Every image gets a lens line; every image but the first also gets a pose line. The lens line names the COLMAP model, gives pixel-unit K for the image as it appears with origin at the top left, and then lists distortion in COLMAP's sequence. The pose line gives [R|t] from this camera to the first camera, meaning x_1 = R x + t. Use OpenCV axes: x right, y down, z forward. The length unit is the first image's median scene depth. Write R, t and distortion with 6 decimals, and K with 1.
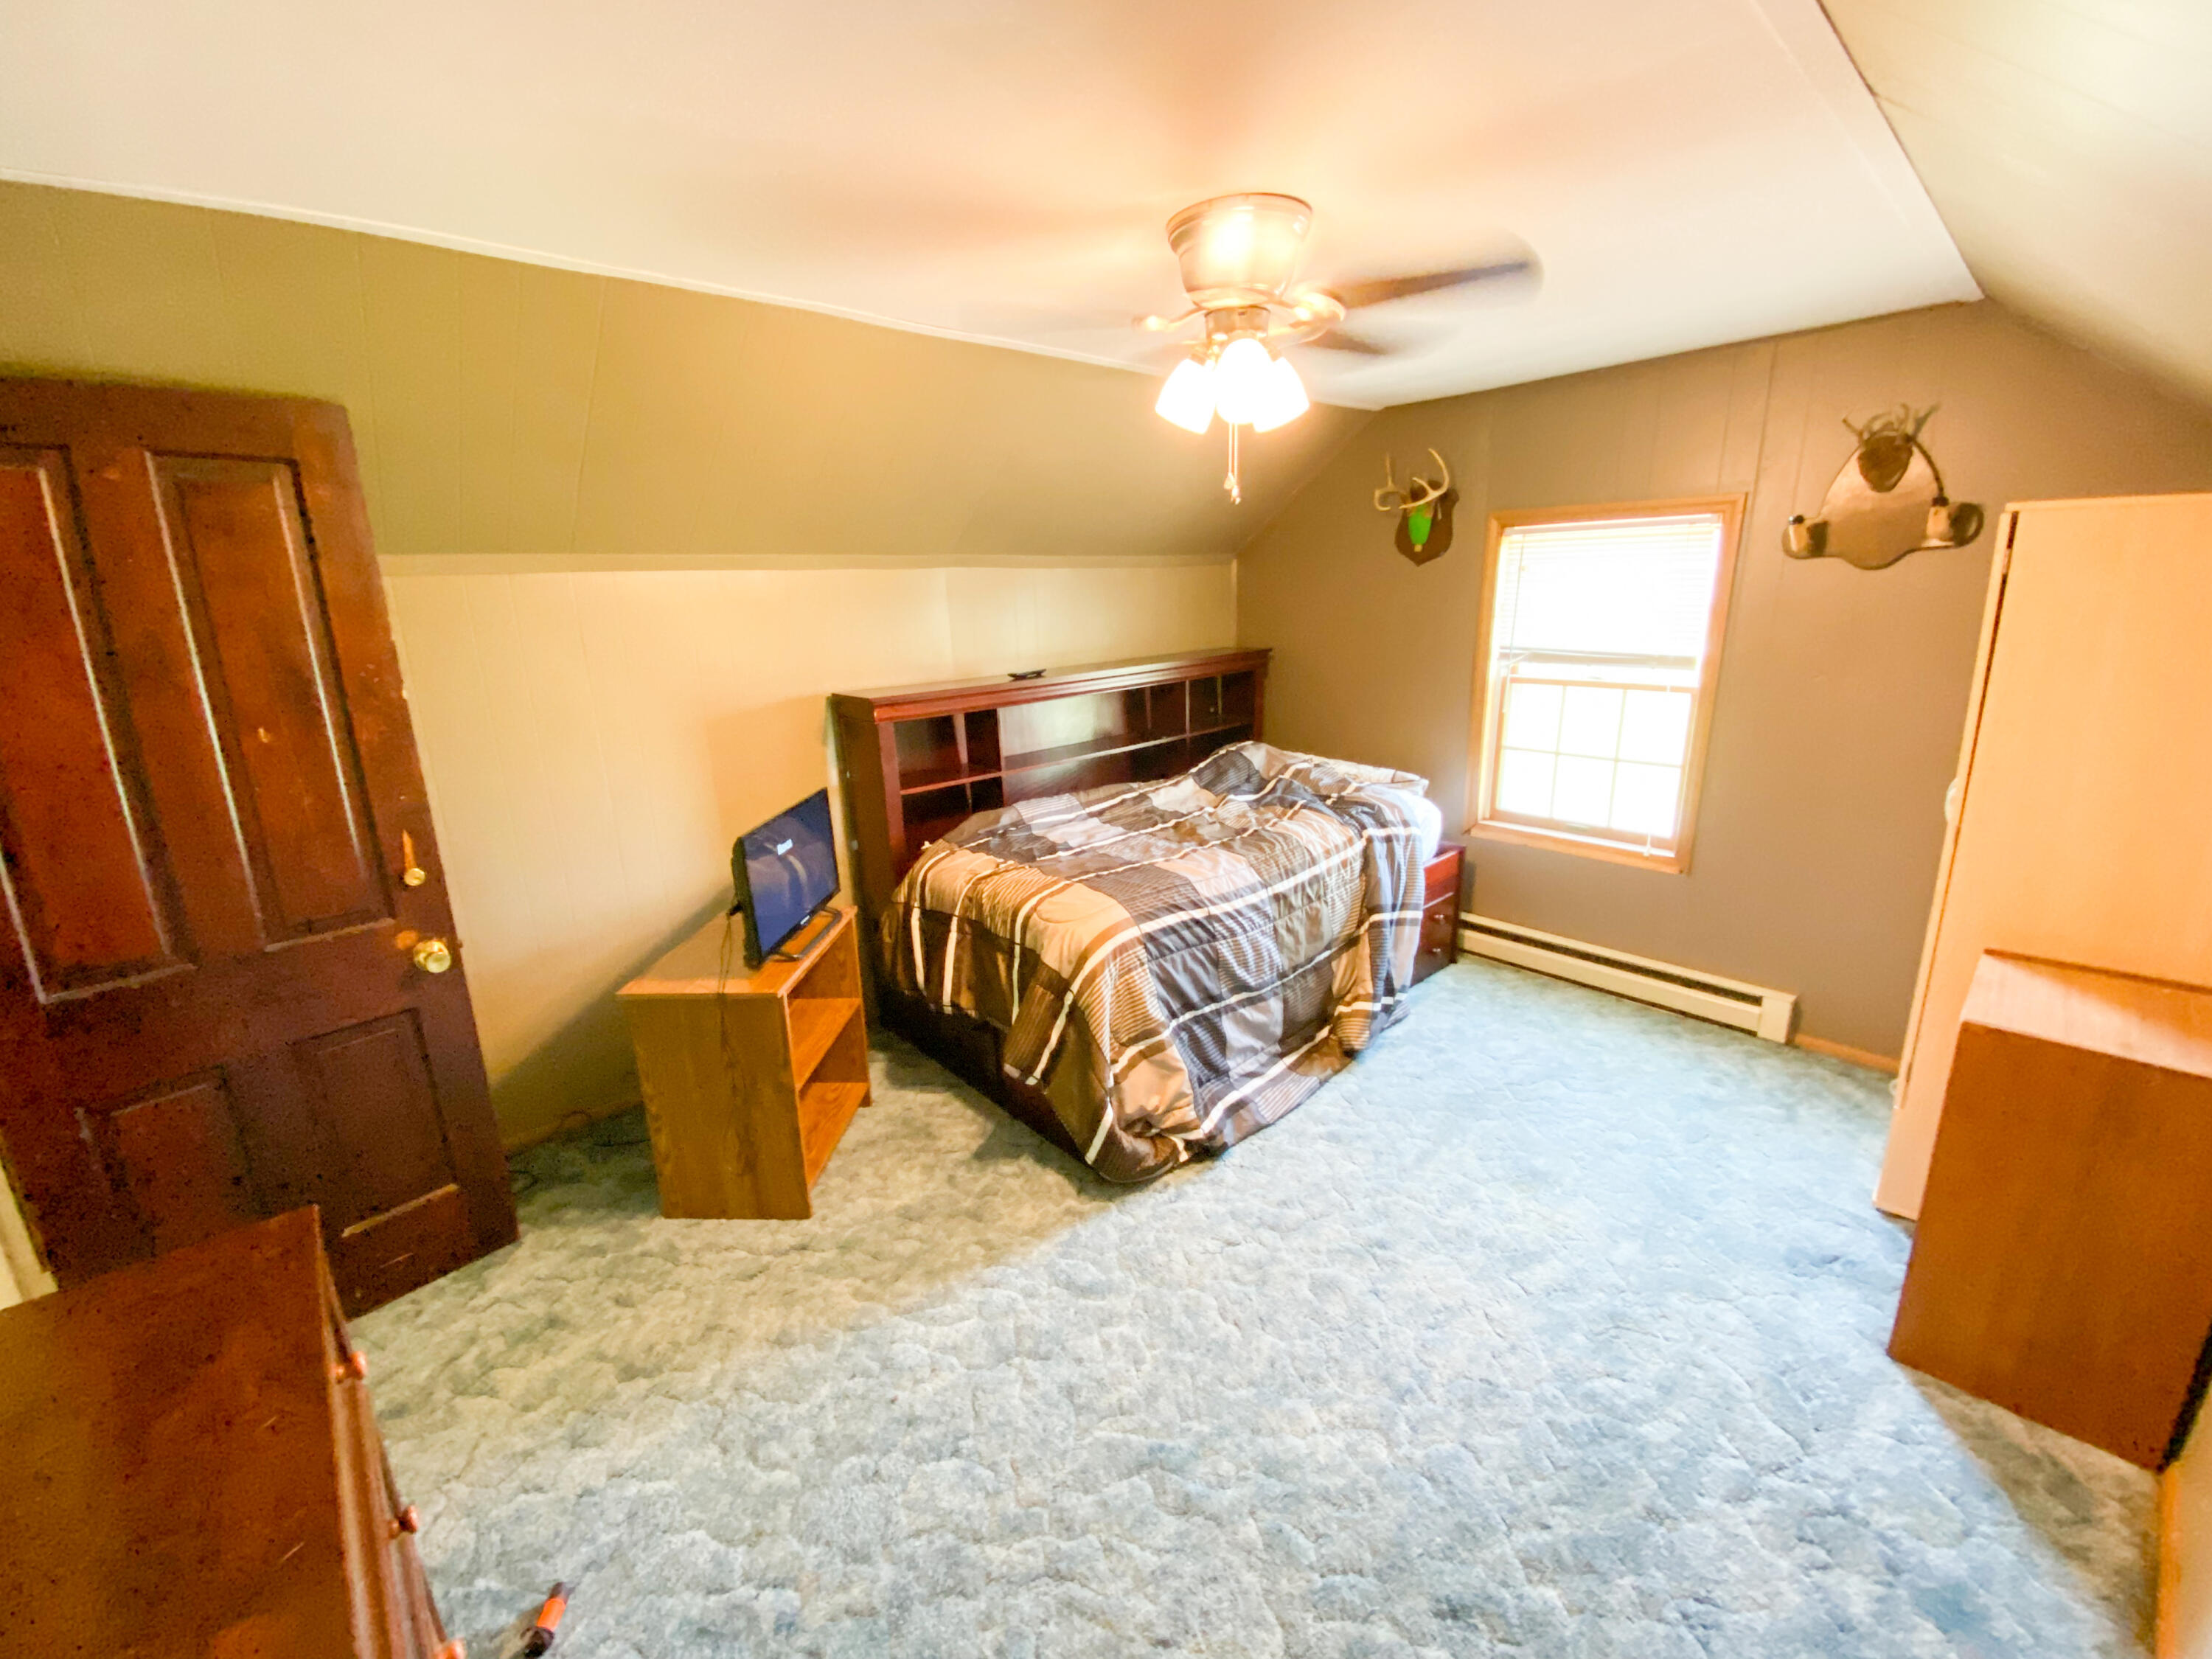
lens RADIAL K [[937.5, 0, 1106.0], [0, 937.5, 829.5], [0, 0, 1]] dist [-0.000388, -0.014238]
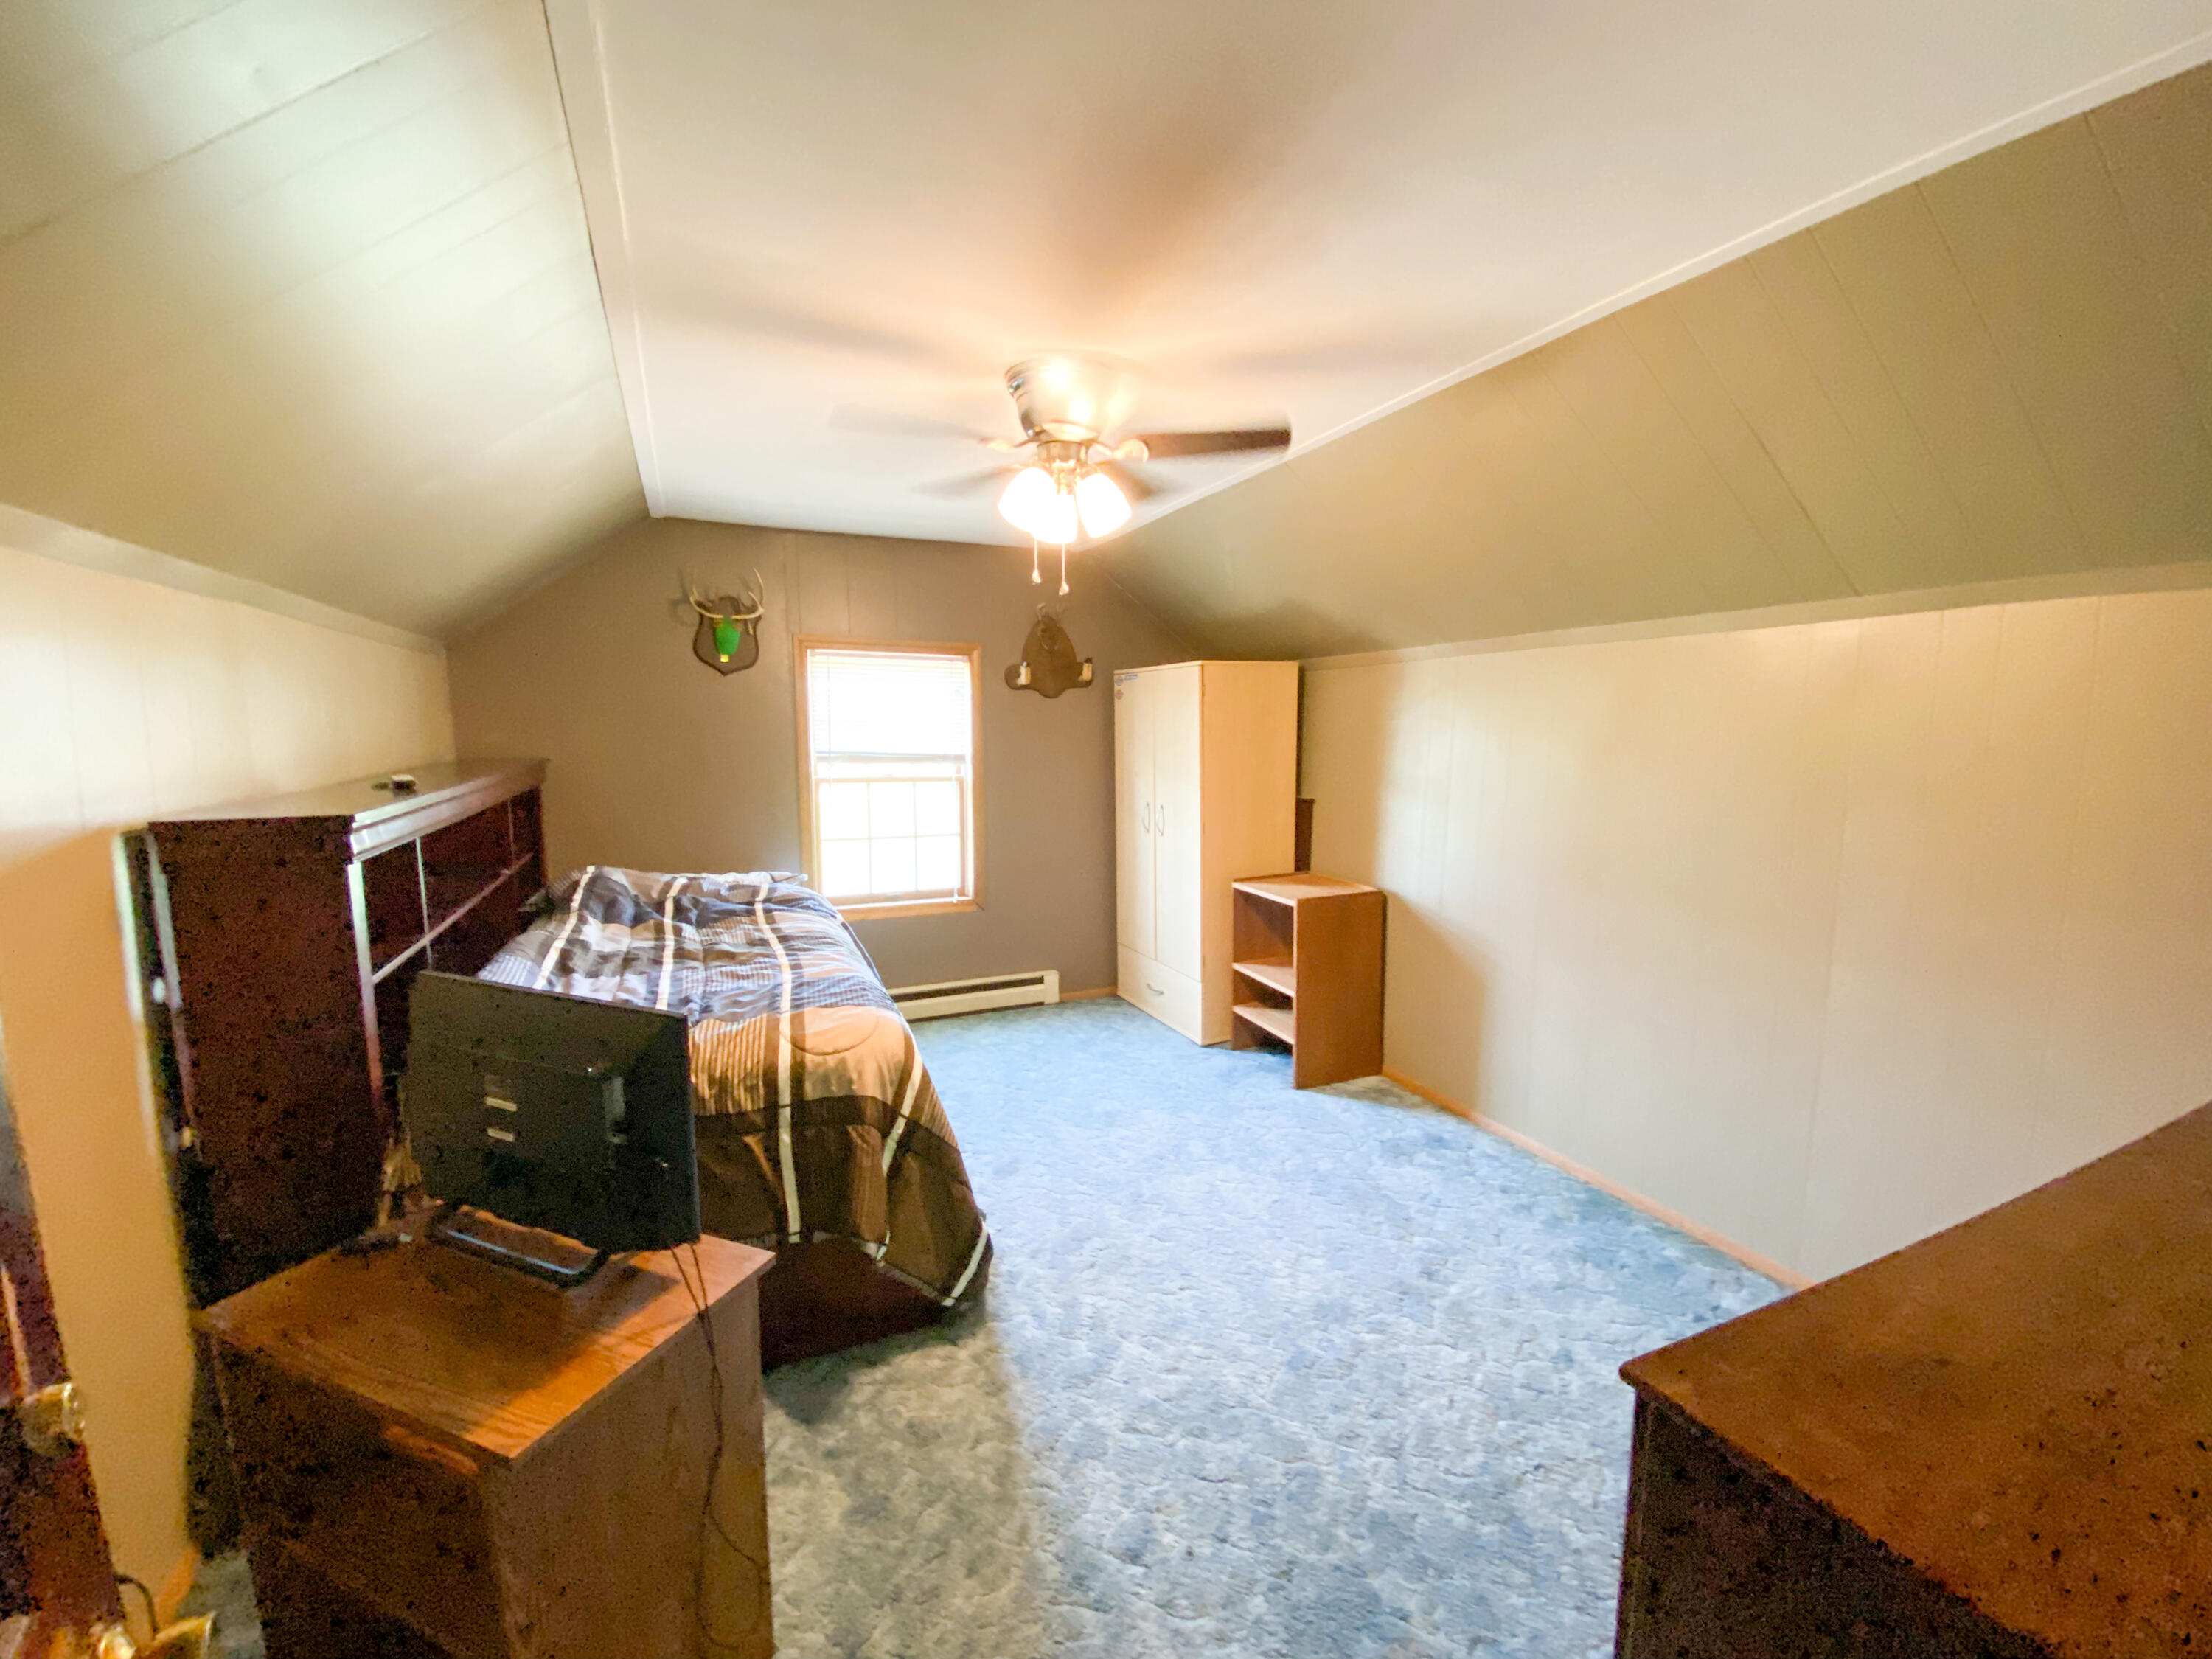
lens RADIAL K [[886.9, 0, 1106.0], [0, 886.9, 829.5], [0, 0, 1]] dist [0.000425, 0.000021]
pose [[0.287698, -0.073500, 0.954897, -0.675958], [0.227232, 0.973819, 0.006494, -0.040068], [-0.930374, 0.215115, 0.296867, 0.487698]]
